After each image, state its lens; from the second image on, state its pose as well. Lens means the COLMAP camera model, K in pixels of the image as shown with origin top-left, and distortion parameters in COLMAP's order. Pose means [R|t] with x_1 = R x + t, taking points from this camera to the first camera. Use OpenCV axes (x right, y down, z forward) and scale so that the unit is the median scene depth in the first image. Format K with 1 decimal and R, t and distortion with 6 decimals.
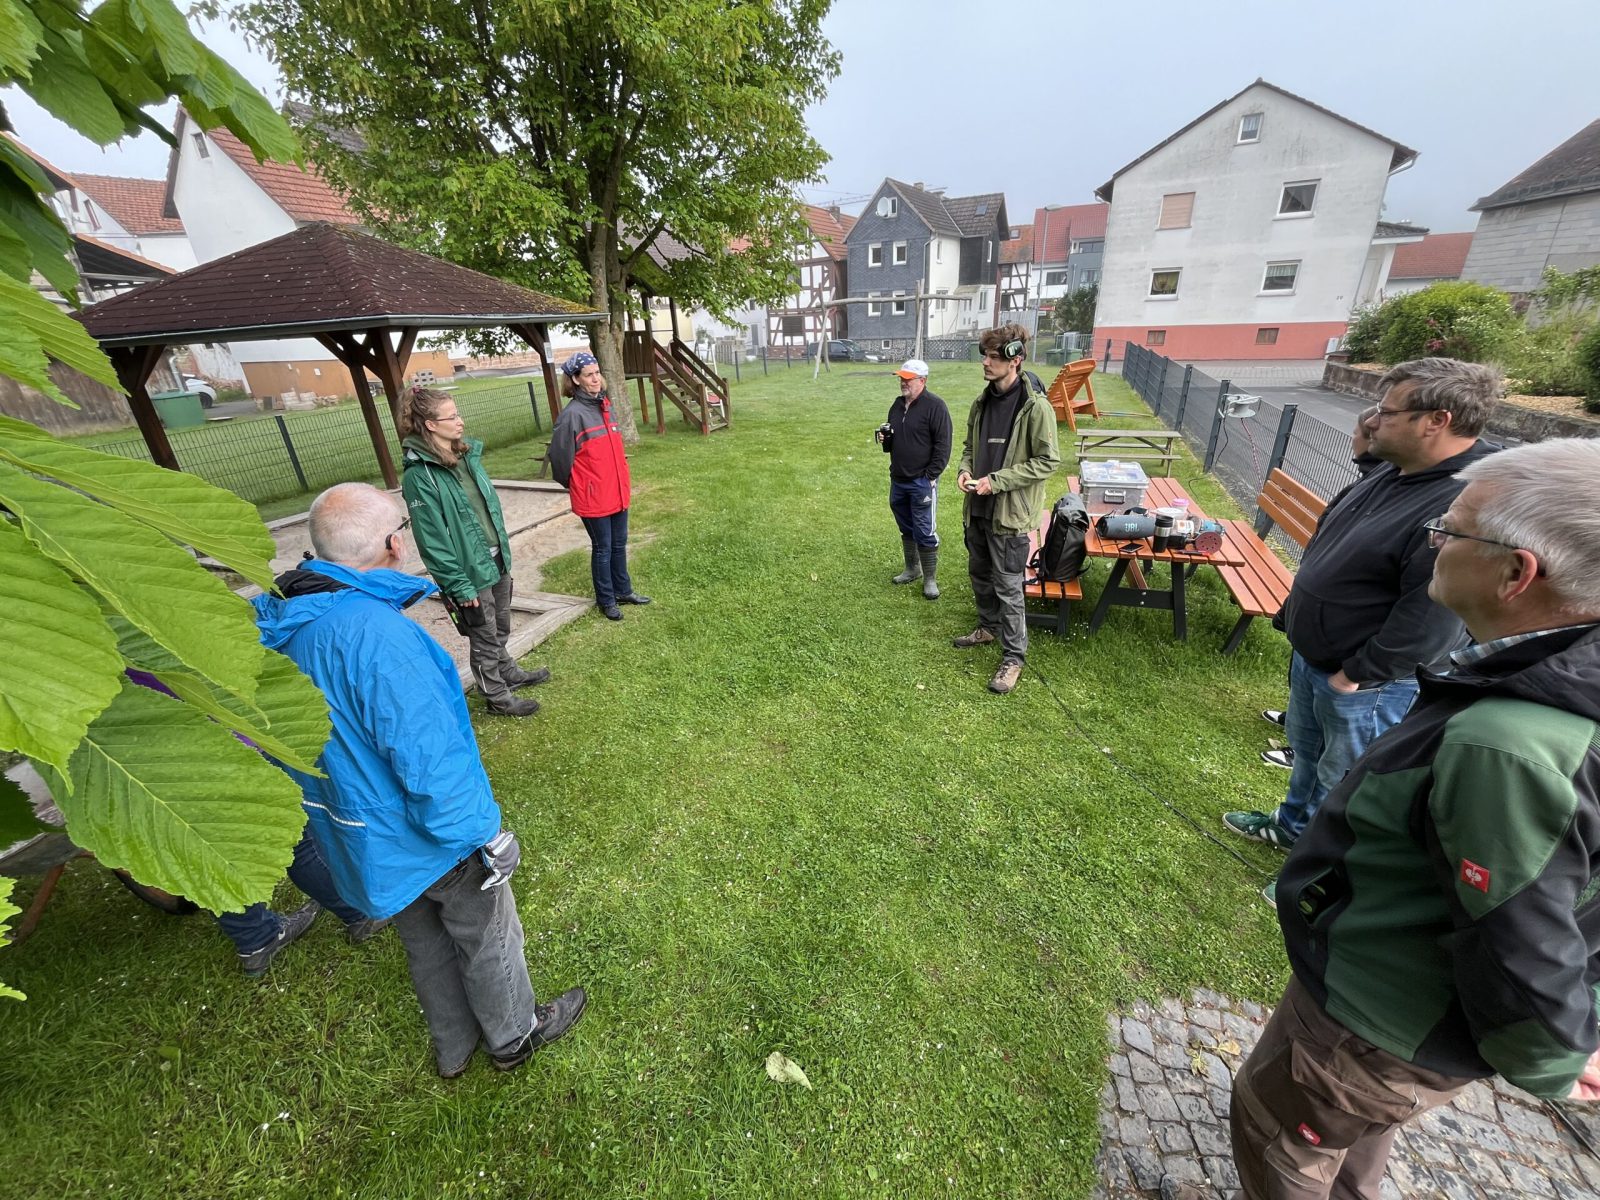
lens RADIAL K [[638.0, 0, 802.4], [0, 638.0, 601.0], [0, 0, 1]] dist [-0.009631, -0.000550]
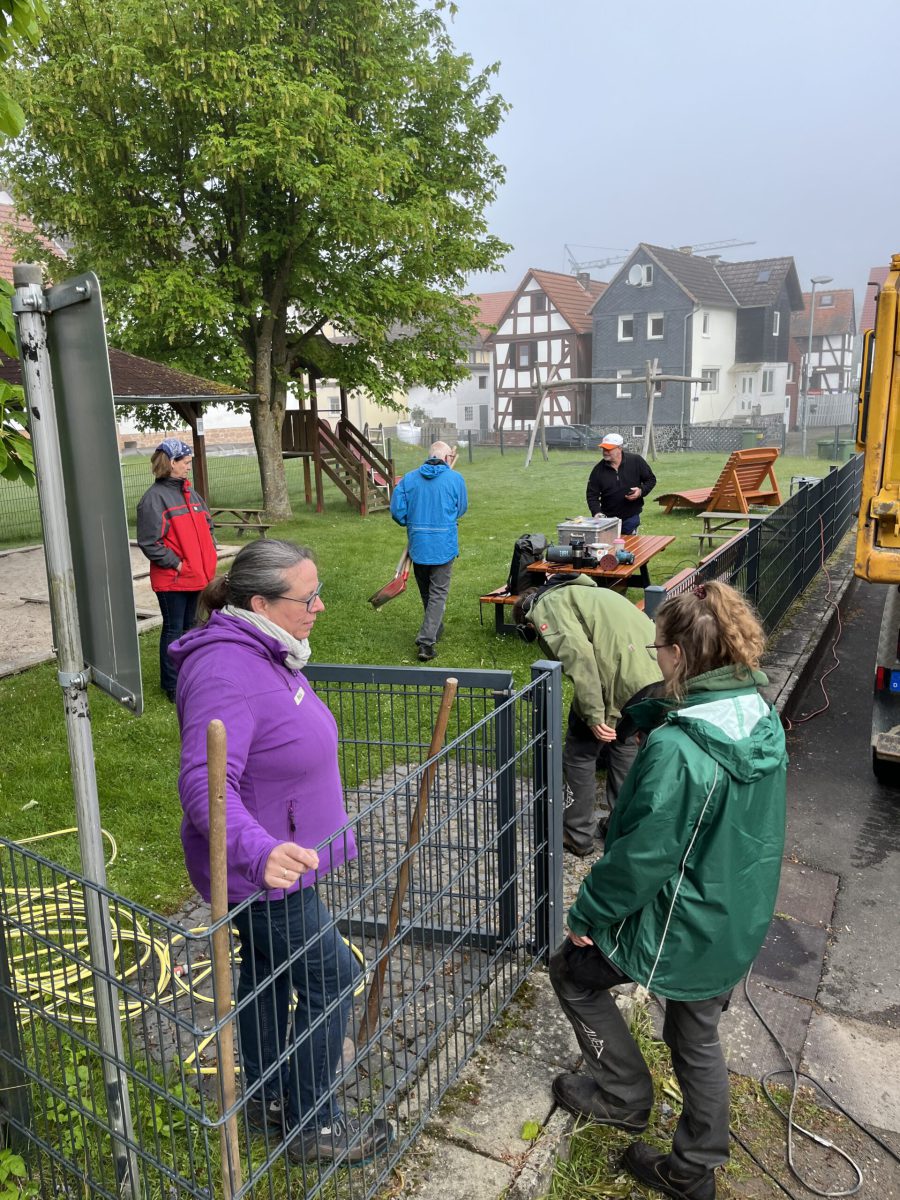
lens RADIAL K [[919.5, 0, 446.4], [0, 919.5, 595.0], [0, 0, 1]] dist [0.032335, -0.033869]
pose [[0.988981, 0.047369, -0.140262, 0.091005], [-0.074953, 0.977239, -0.198461, 0.063009], [0.127669, 0.206787, 0.970021, -0.153217]]
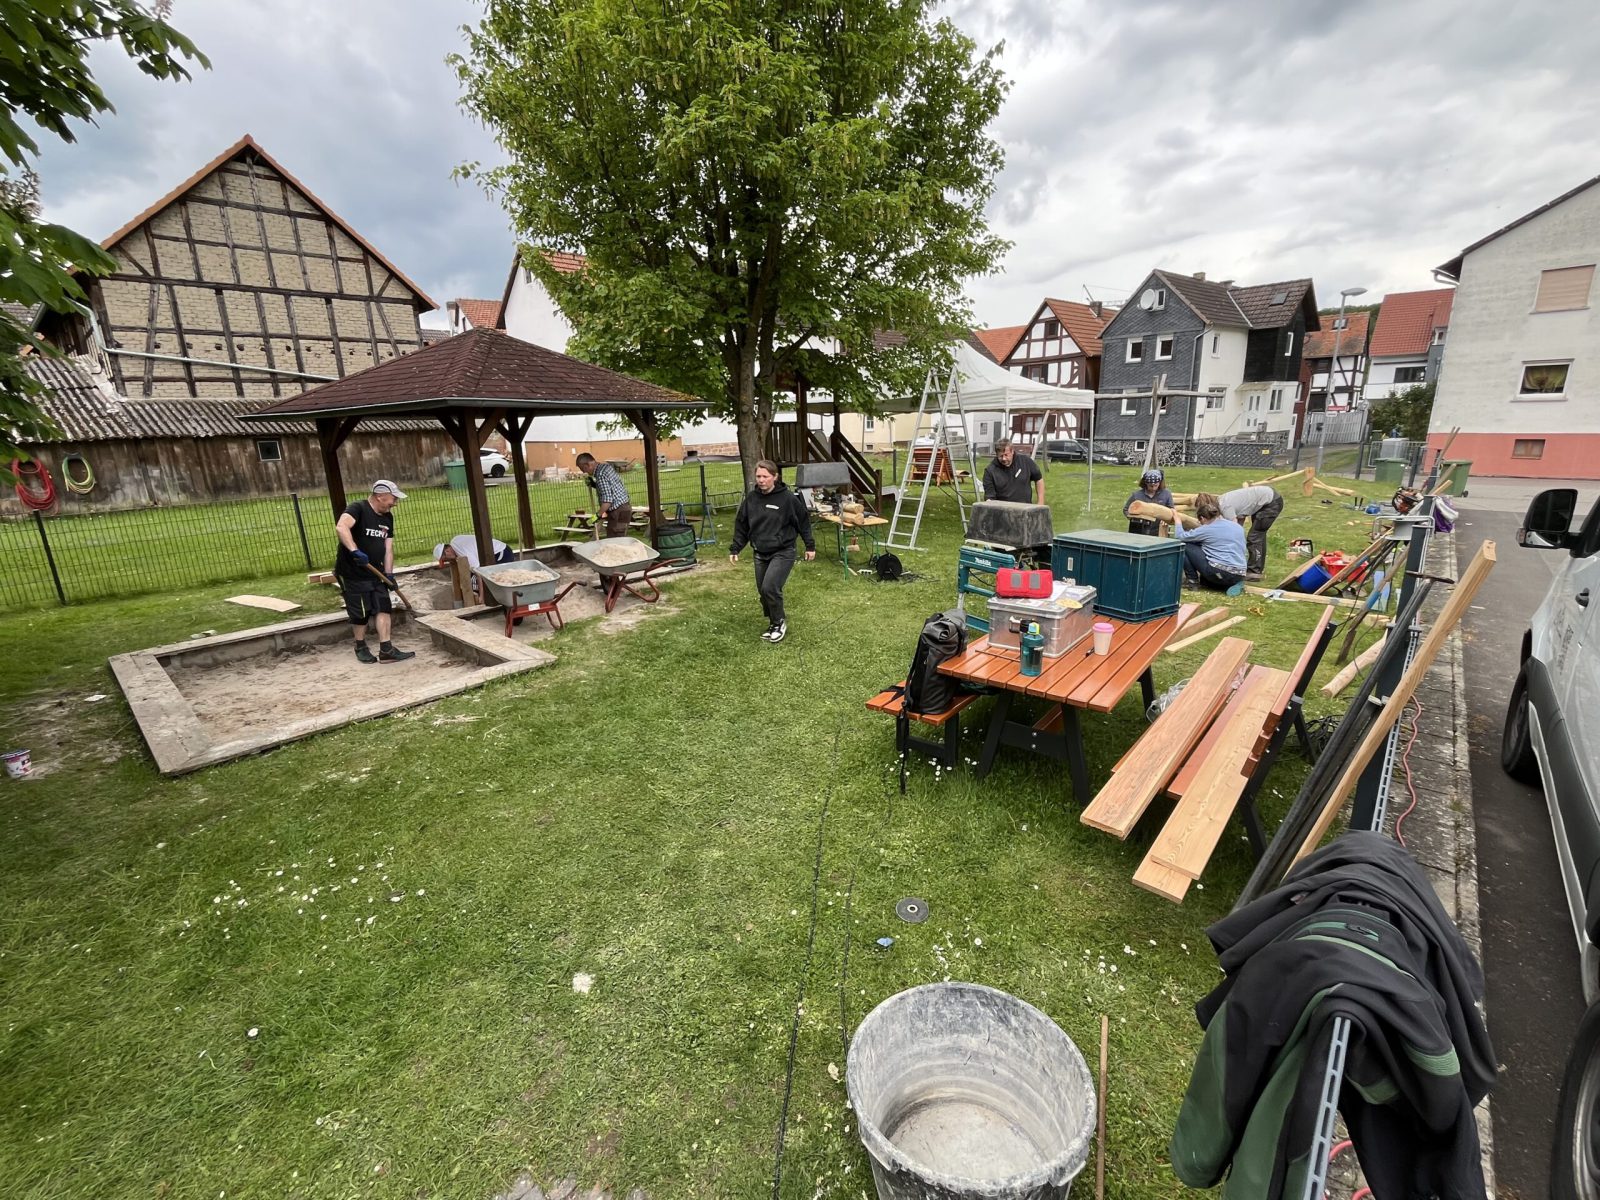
lens RADIAL K [[694.2, 0, 805.4], [0, 694.2, 591.4], [0, 0, 1]] dist [-0.014498, -0.000580]
pose [[0.926197, 0.106668, -0.361636, 0.097681], [-0.166080, 0.976504, -0.137323, -0.008411], [0.338491, 0.187249, 0.922150, 0.026201]]
